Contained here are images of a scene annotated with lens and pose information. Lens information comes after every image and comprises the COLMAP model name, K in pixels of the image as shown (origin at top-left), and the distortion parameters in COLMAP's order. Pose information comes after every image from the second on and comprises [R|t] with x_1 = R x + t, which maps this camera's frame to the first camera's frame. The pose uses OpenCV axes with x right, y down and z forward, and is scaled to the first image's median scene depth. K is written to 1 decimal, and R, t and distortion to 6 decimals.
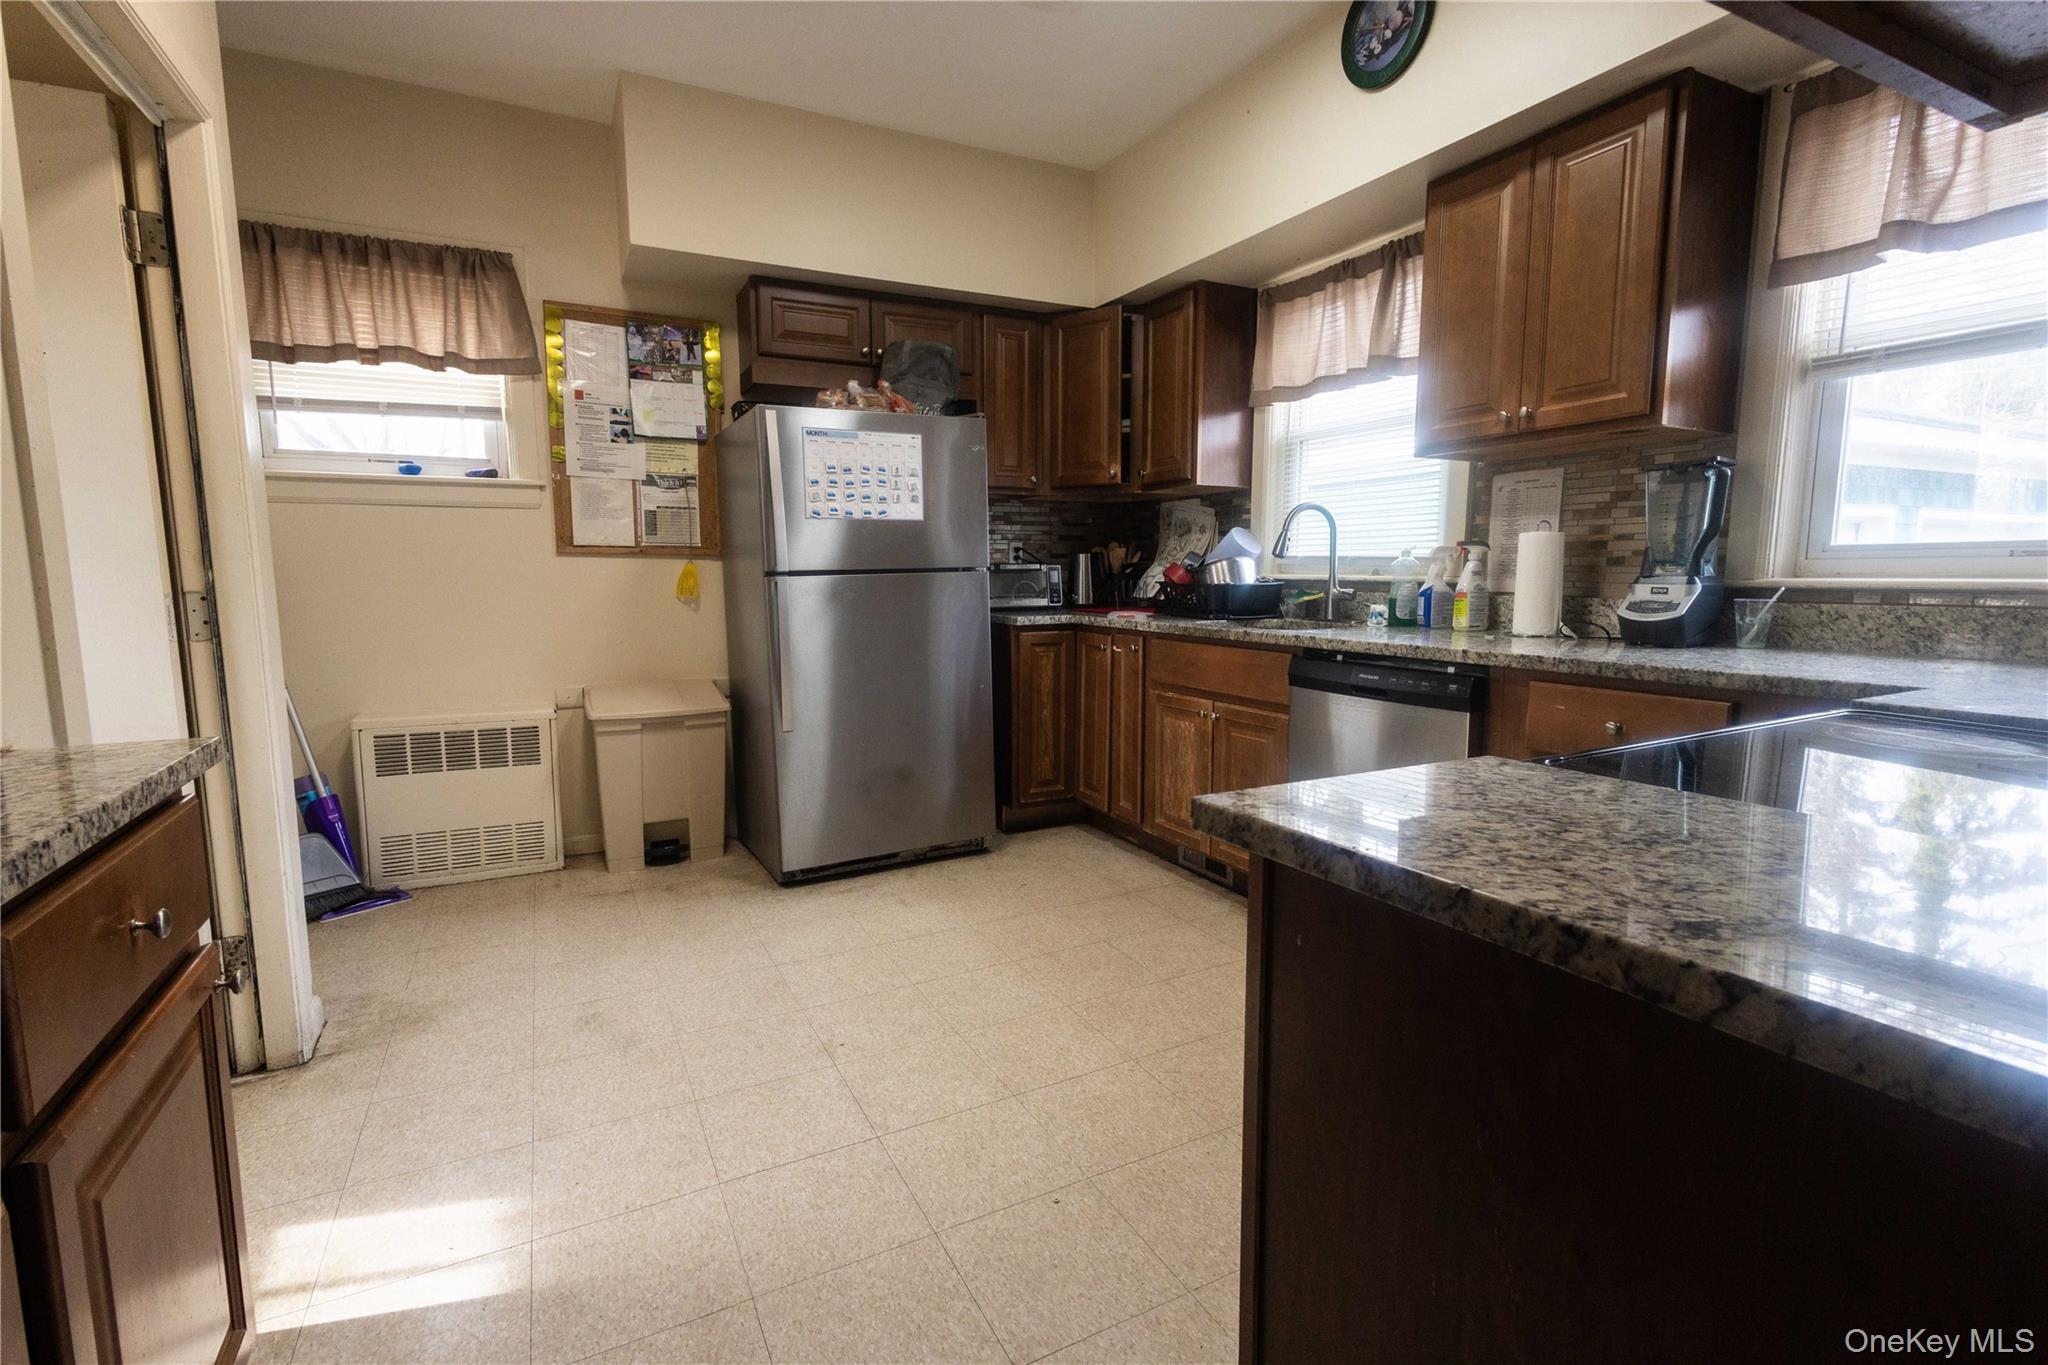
lens RADIAL K [[944.0, 0, 1024.0], [0, 944.0, 682.5], [0, 0, 1]] dist [-0.000369, -0.000137]
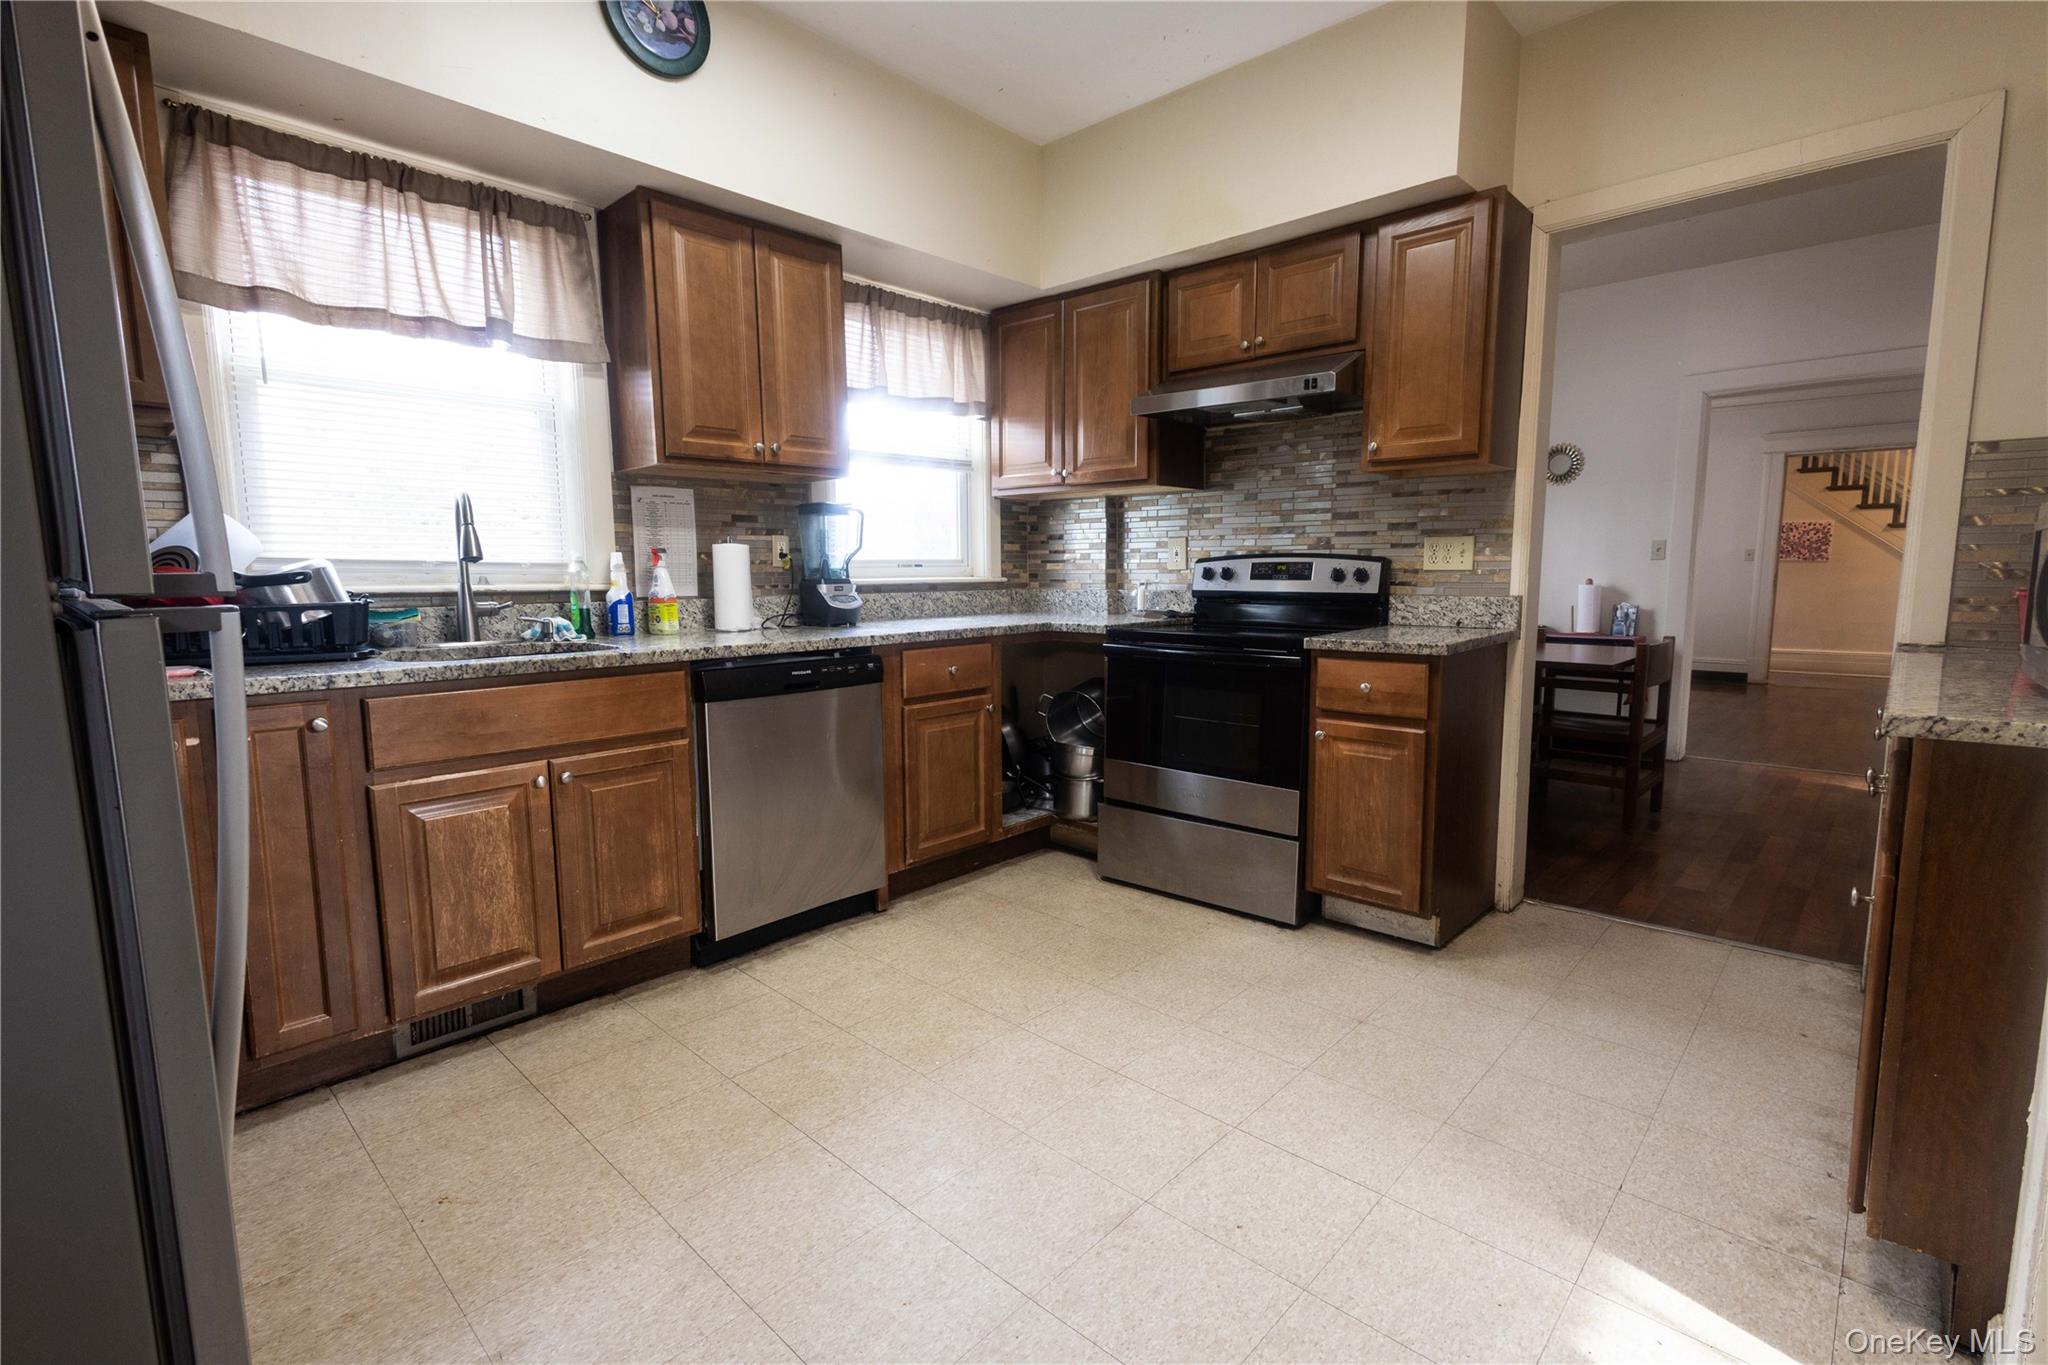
lens RADIAL K [[938.9, 0, 1024.0], [0, 938.9, 682.5], [0, 0, 1]] dist [0.001978, 0.000284]
pose [[-0.340282, -0.109221, 0.933959, -0.682169], [0.121643, 0.979773, 0.158898, -0.126178], [-0.932422, 0.167680, -0.320113, 1.020479]]
